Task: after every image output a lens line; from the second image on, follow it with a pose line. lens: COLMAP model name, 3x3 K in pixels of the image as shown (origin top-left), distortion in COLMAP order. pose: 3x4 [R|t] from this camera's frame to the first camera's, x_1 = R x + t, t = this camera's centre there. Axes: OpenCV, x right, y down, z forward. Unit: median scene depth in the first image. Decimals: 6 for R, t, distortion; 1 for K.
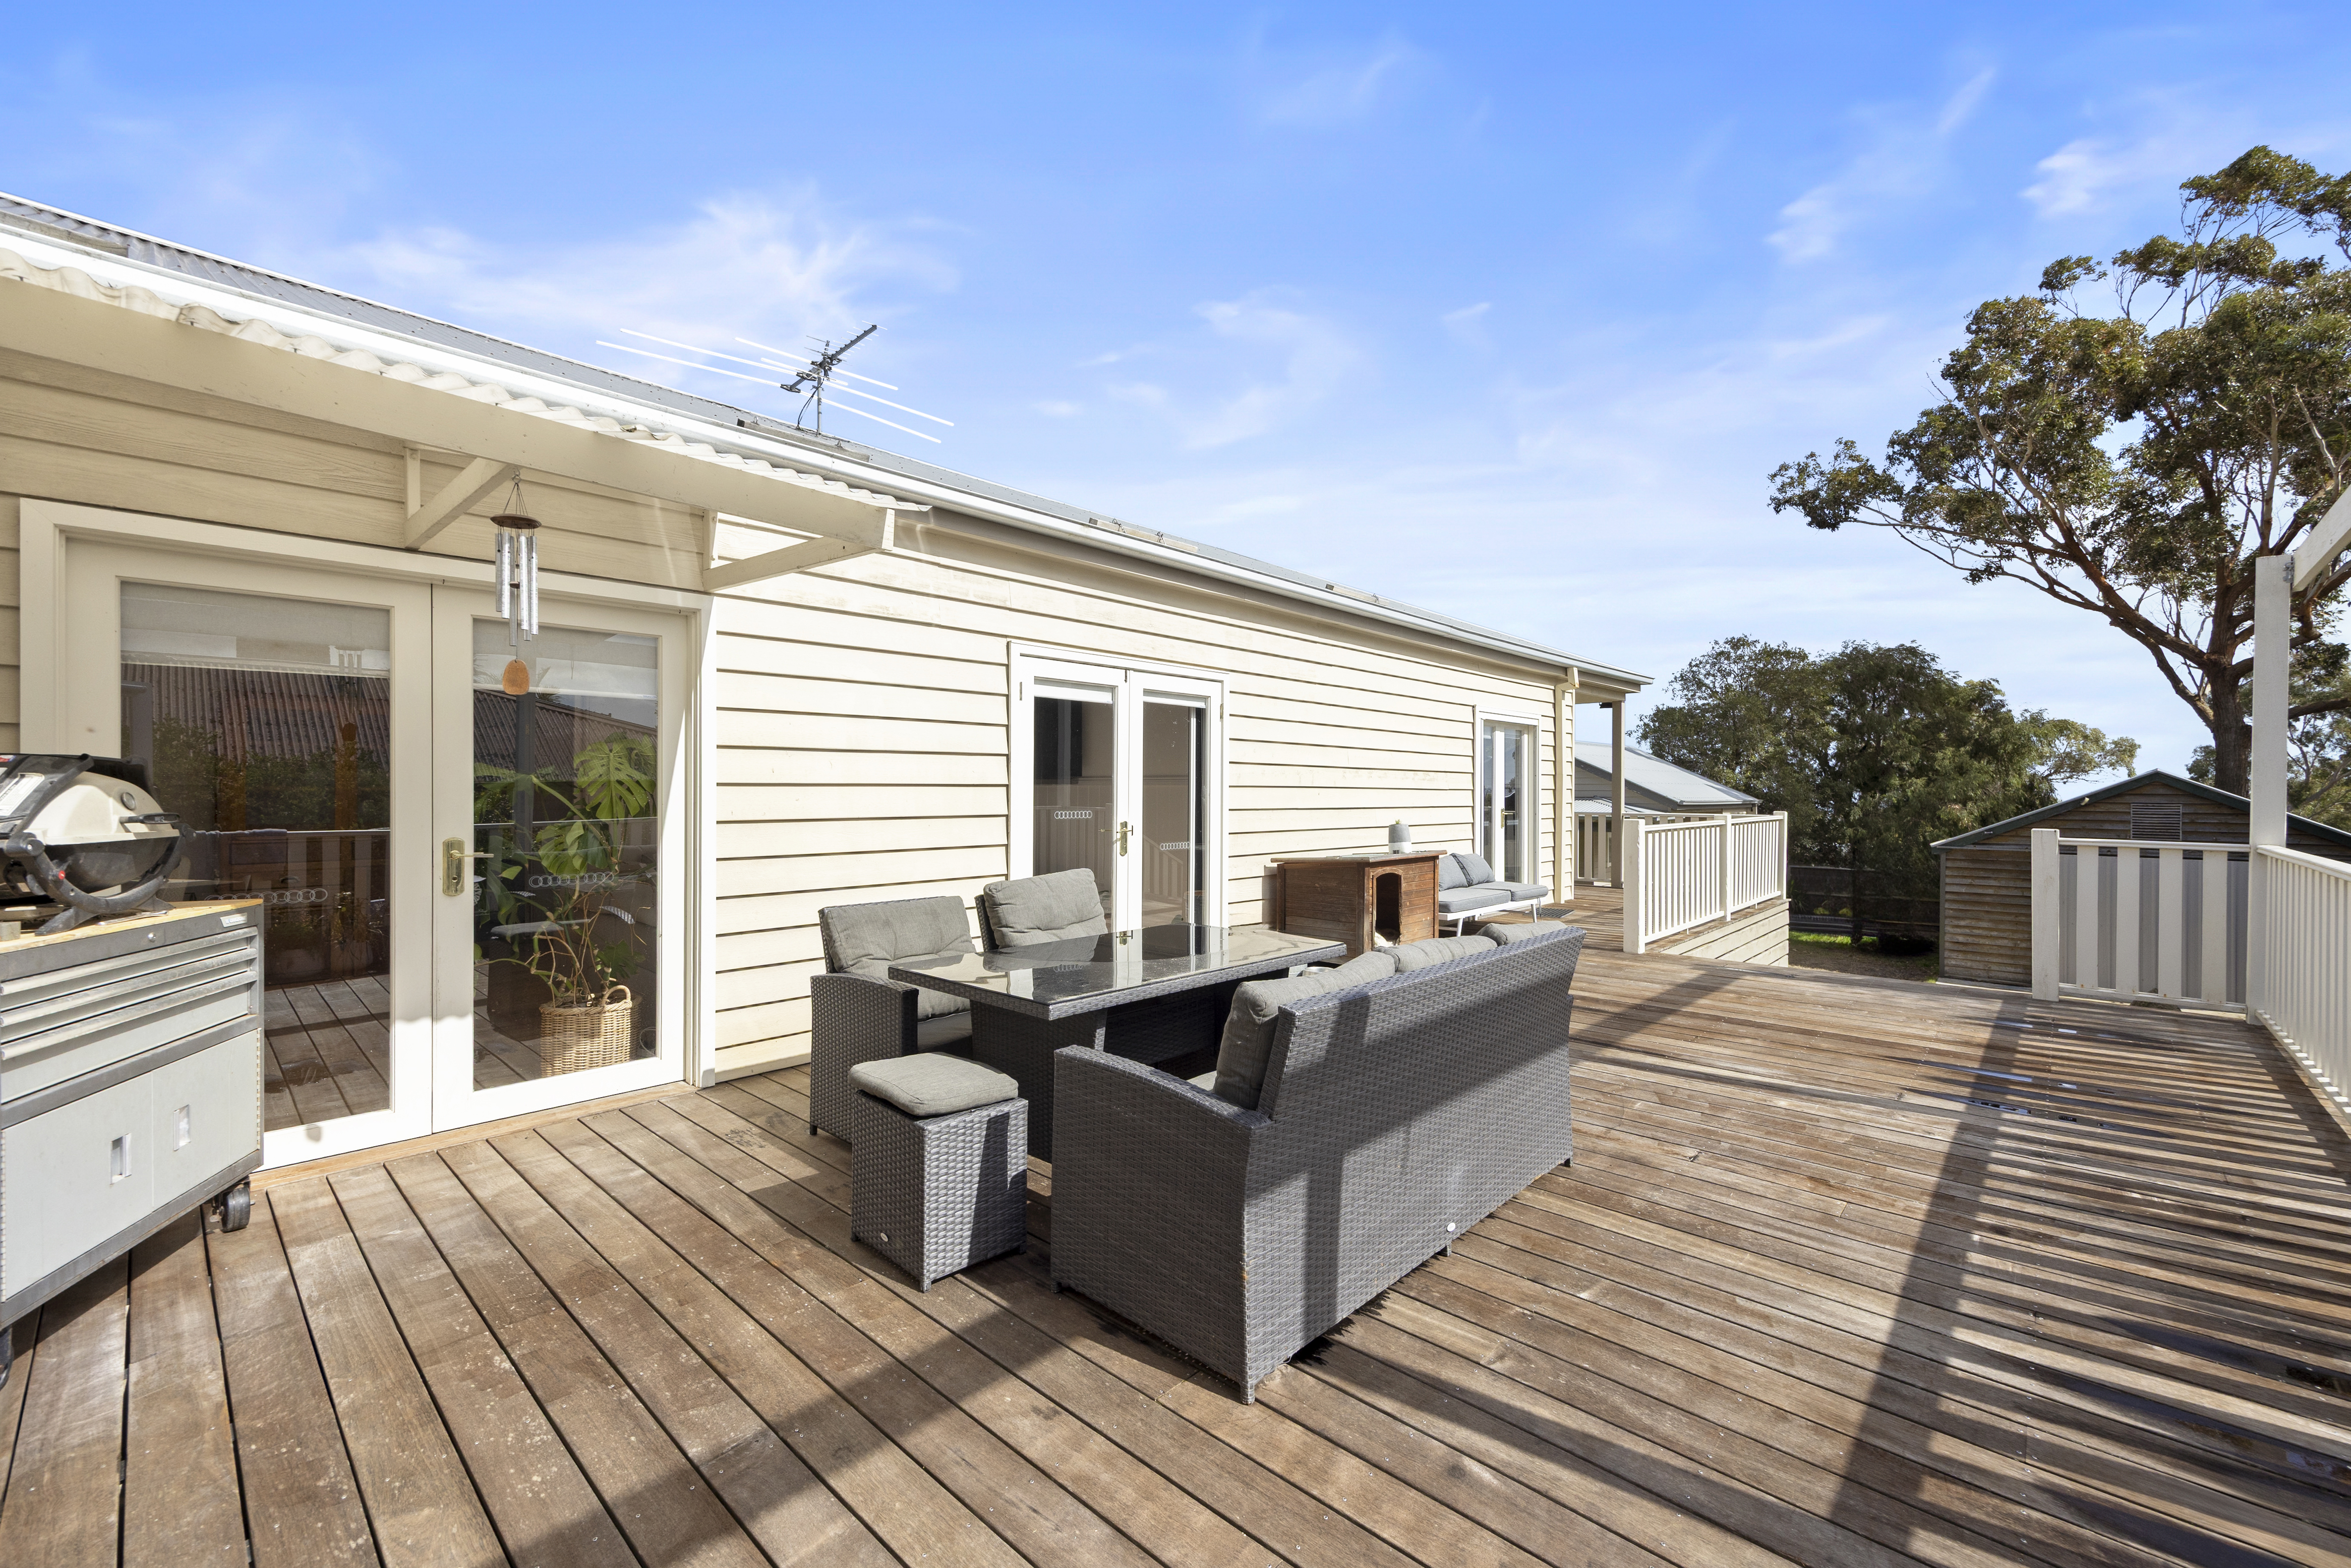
lens RADIAL K [[962.0, 0, 1179.9], [0, 962.0, 788.6], [0, 0, 1]] dist [-0.000915, -0.000133]
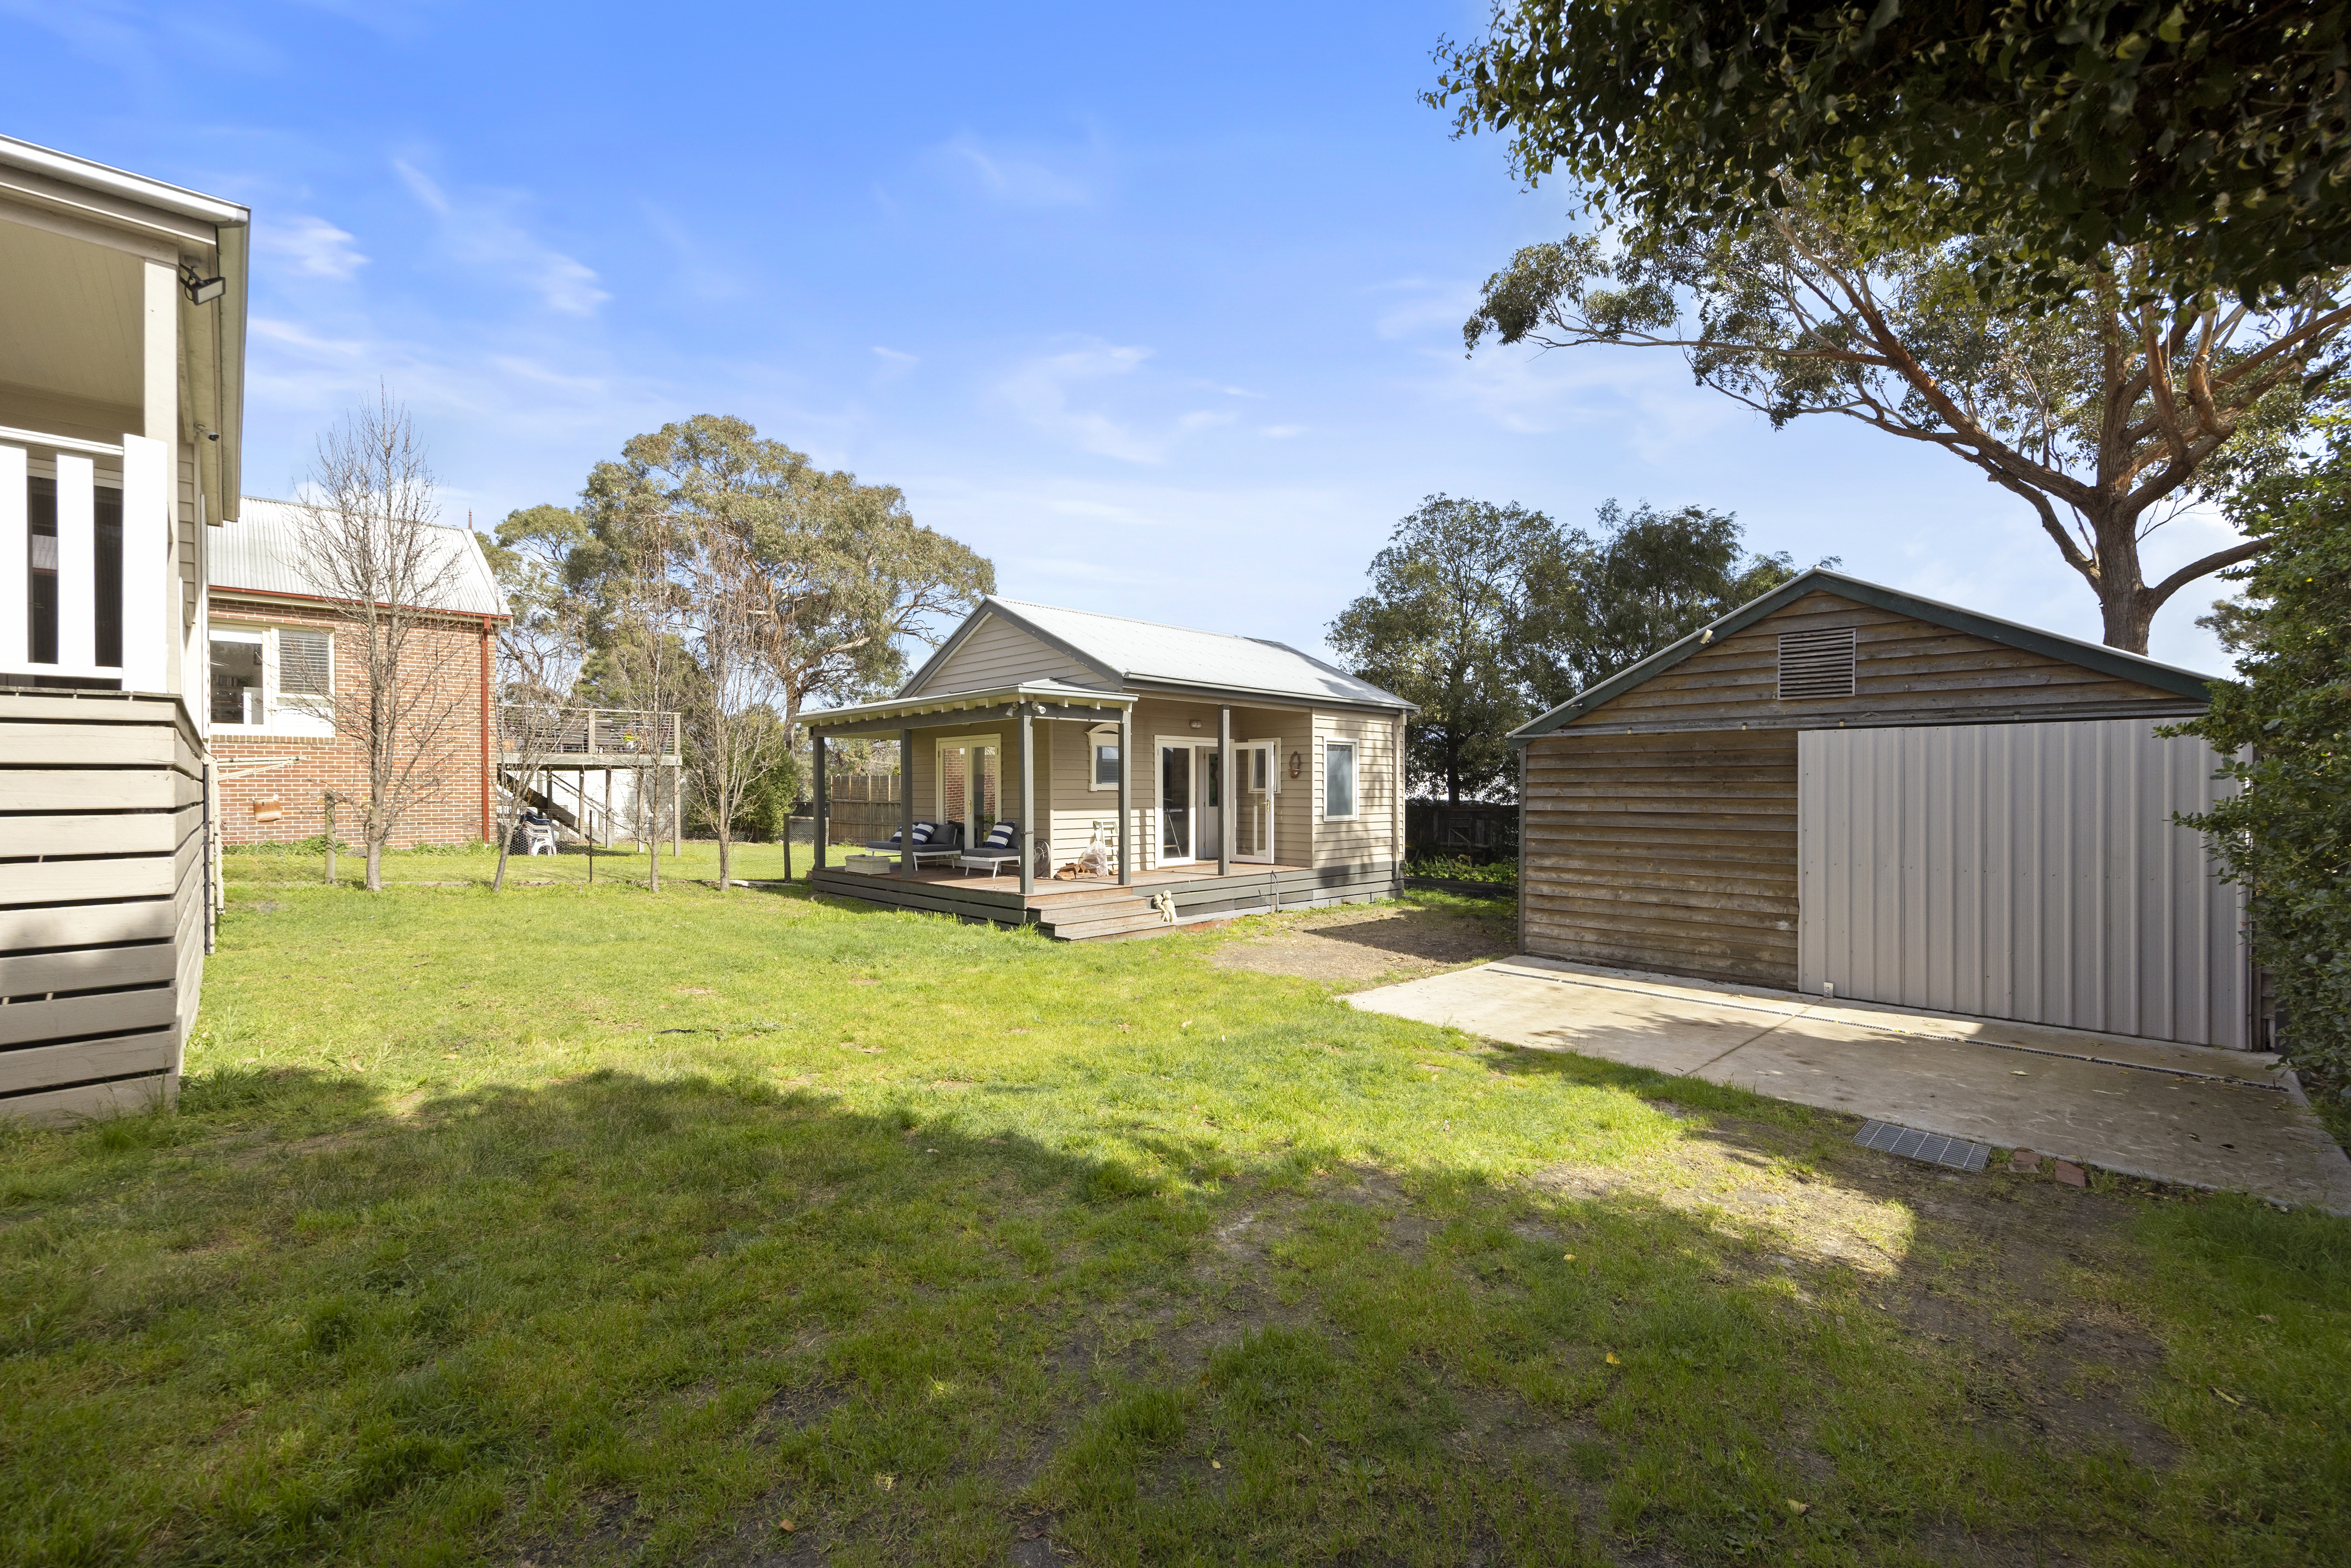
lens RADIAL K [[962.0, 0, 1171.3], [0, 962.0, 790.0], [0, 0, 1]] dist [-0.000915, -0.000133]
pose [[0.998874, -0.004612, -0.047222, 0.609374], [0.004635, 0.999989, 0.000388, 0.093420], [0.047219, -0.000606, 0.998884, 0.394390]]
